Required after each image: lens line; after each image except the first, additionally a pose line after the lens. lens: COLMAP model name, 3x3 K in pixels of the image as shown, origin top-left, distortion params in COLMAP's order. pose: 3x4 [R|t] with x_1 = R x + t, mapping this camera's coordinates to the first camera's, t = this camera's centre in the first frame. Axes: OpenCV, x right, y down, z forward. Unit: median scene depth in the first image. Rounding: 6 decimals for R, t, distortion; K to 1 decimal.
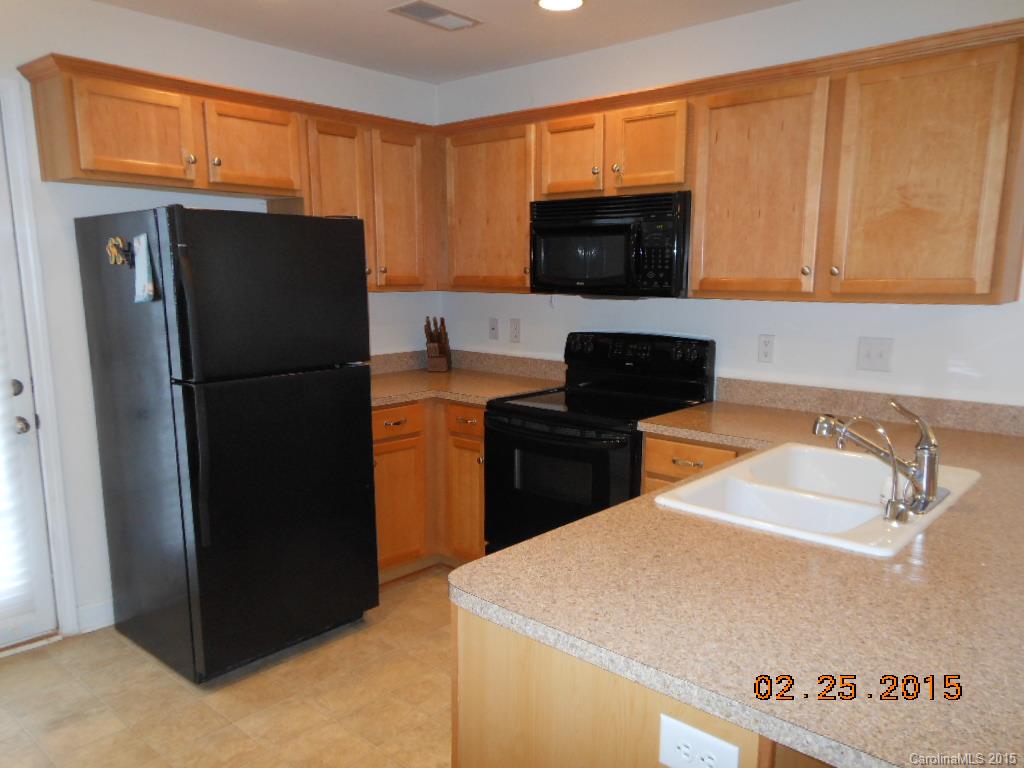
lens RADIAL K [[782.5, 0, 530.6], [0, 782.5, 420.3], [0, 0, 1]] dist [0.033638, 0.005628]
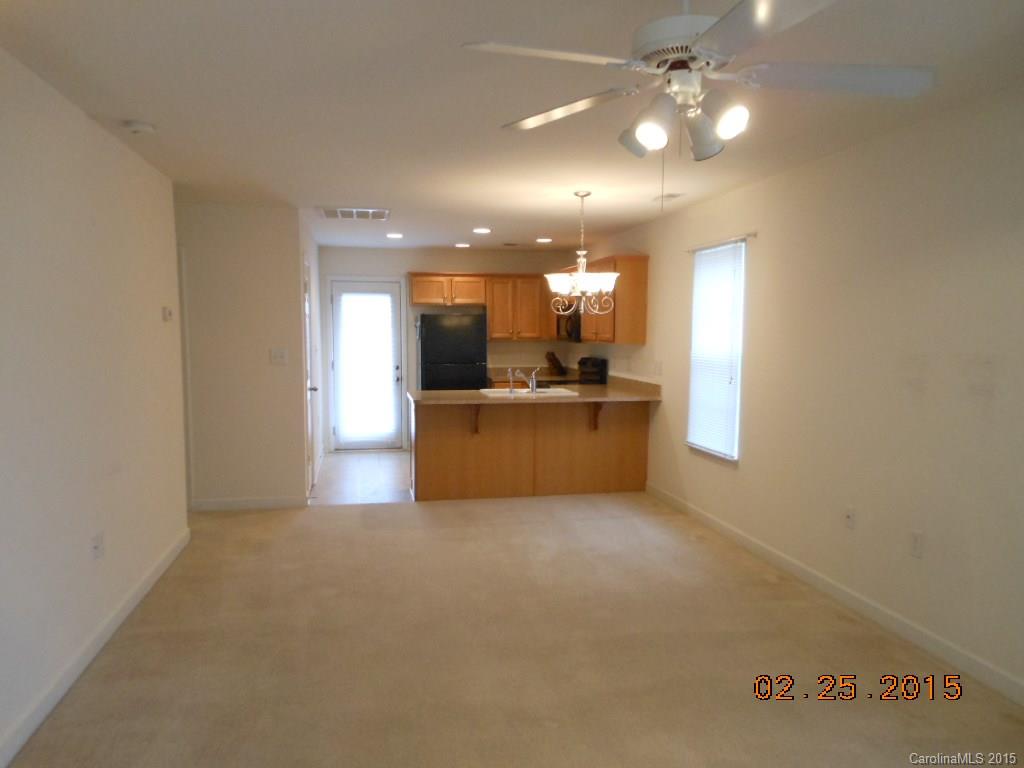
lens RADIAL K [[782.5, 0, 530.6], [0, 782.5, 420.3], [0, 0, 1]] dist [0.033638, 0.005628]
pose [[0.798042, 0.066214, -0.598953, 1.590673], [-0.110583, 0.993157, -0.037547, 0.214209], [0.592369, 0.096198, 0.799903, -1.134975]]
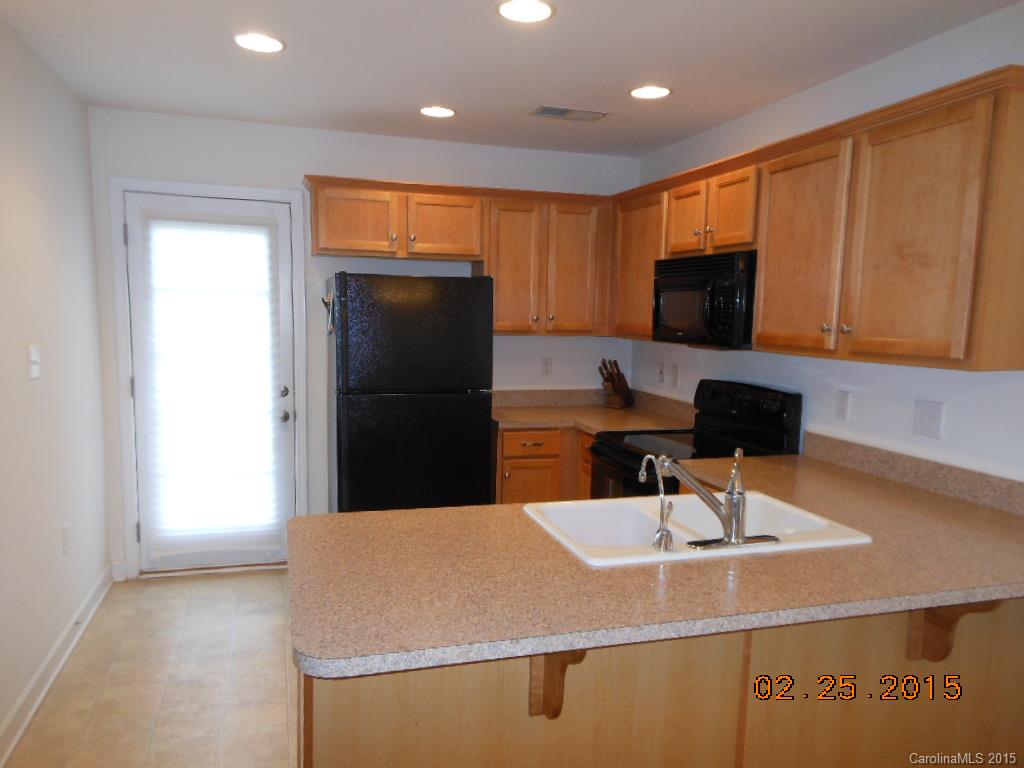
lens RADIAL K [[782.5, 0, 530.6], [0, 782.5, 420.3], [0, 0, 1]] dist [0.033638, 0.005628]
pose [[0.855535, 0.087309, -0.510330, 0.469406], [-0.114783, 0.993135, -0.022517, -0.006259], [0.504860, 0.077841, 0.859684, -0.037395]]
